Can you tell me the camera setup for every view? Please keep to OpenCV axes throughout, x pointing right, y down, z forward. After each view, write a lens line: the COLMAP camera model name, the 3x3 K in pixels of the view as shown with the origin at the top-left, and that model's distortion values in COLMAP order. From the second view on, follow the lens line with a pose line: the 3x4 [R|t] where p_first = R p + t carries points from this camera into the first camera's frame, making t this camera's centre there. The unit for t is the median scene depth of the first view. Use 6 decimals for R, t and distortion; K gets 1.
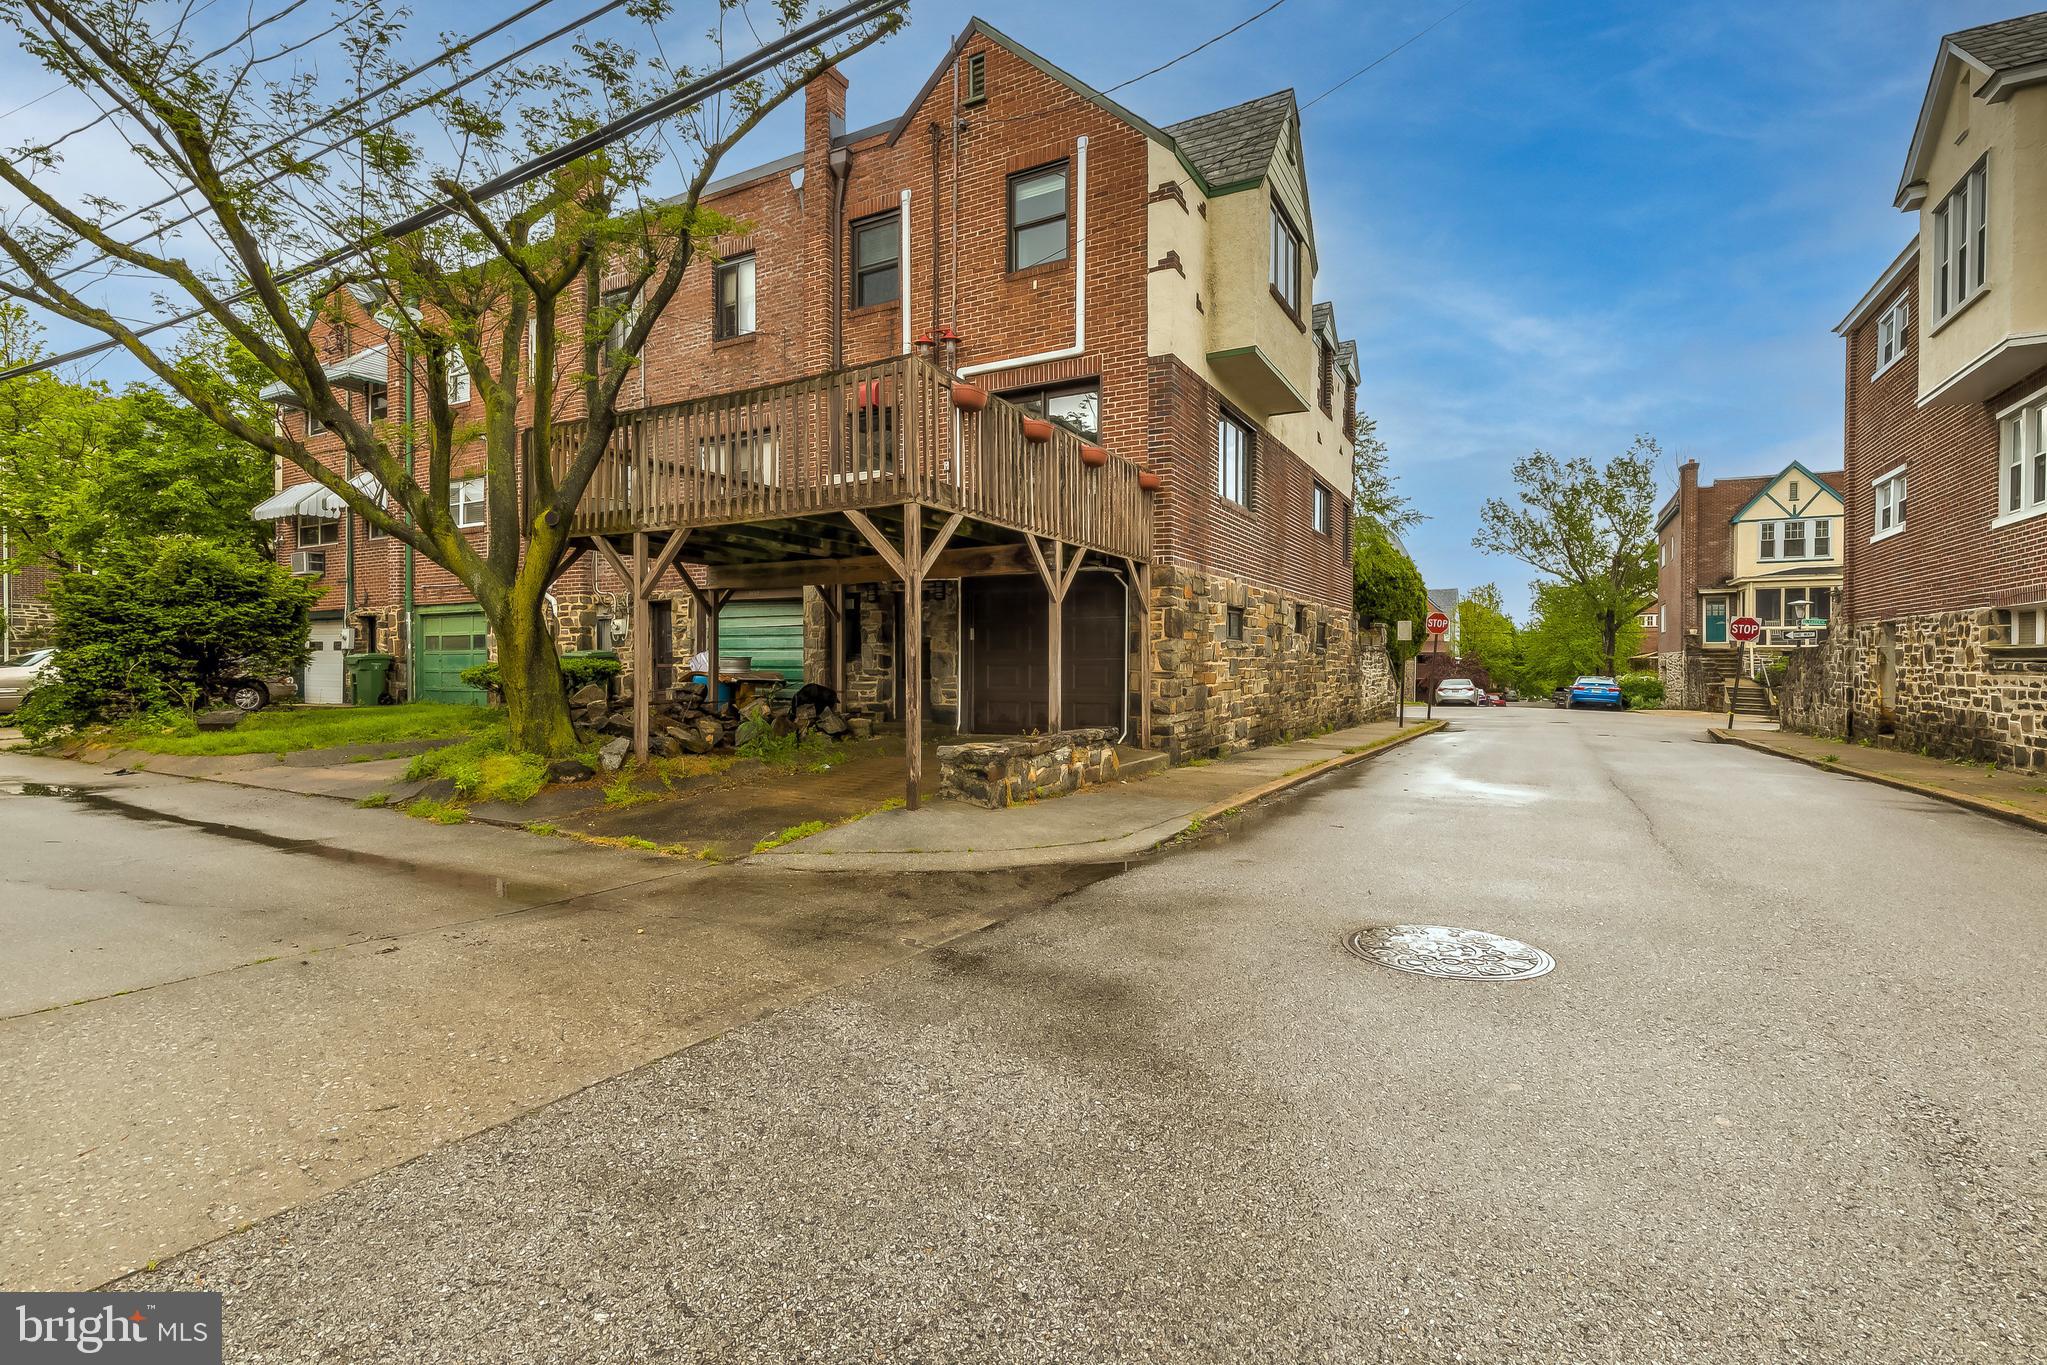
lens RADIAL K [[925.3, 0, 1031.5], [0, 925.3, 692.2], [0, 0, 1]] dist [0.001719, 0.000144]
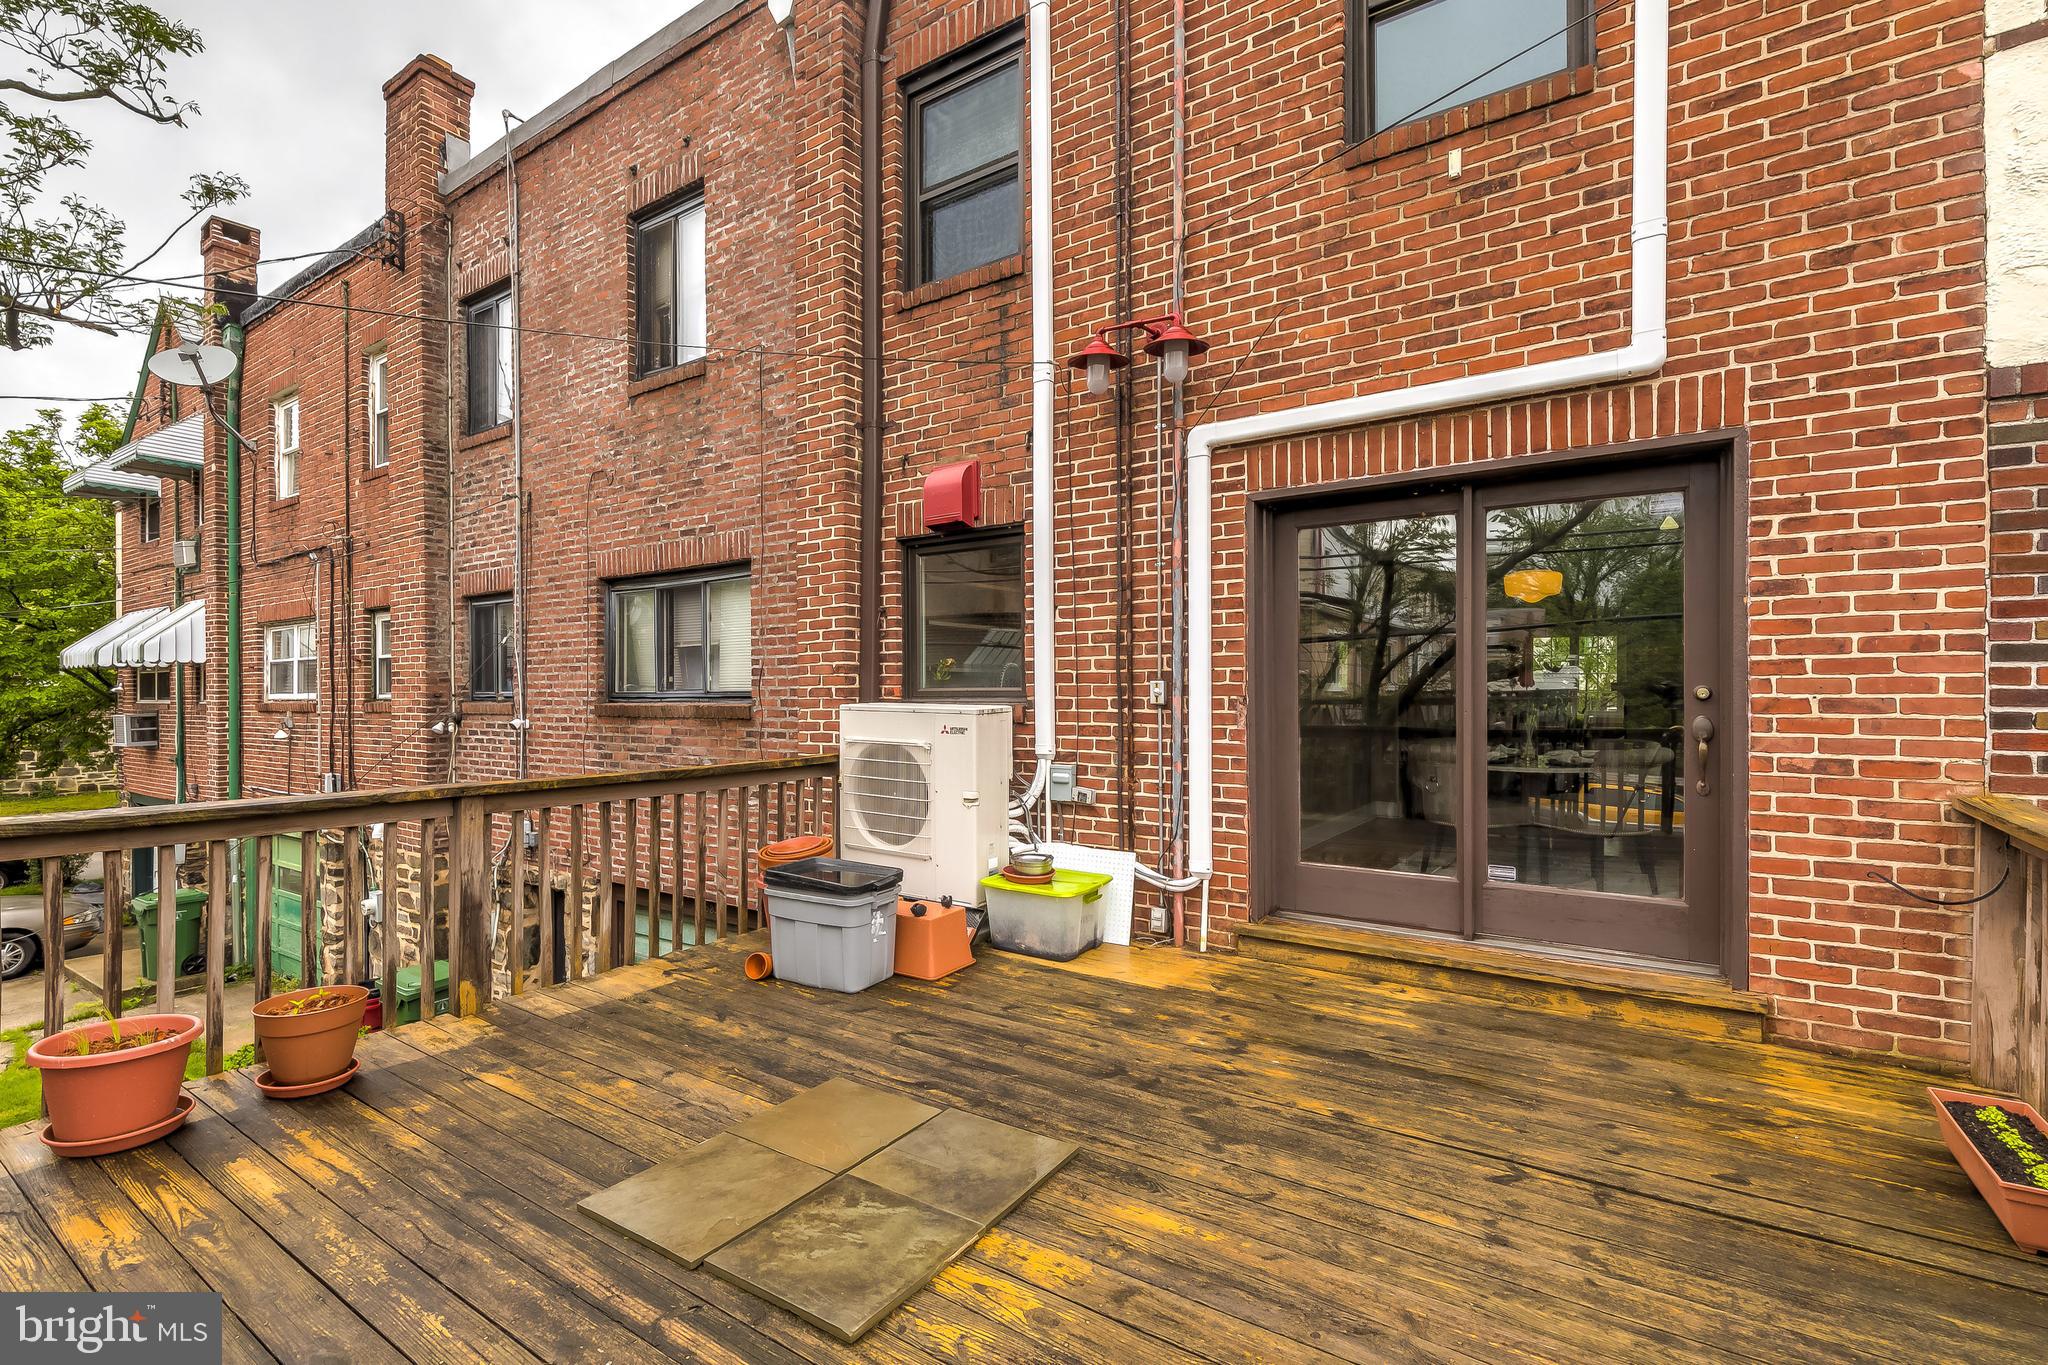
lens RADIAL K [[925.8, 0, 1032.0], [0, 925.8, 692.2], [0, 0, 1]] dist [0.001719, 0.000144]
pose [[0.995798, -0.009000, -0.091135, -0.103272], [0.006228, 0.999511, -0.030653, -0.224048], [0.091366, 0.029957, 0.995367, 0.607447]]
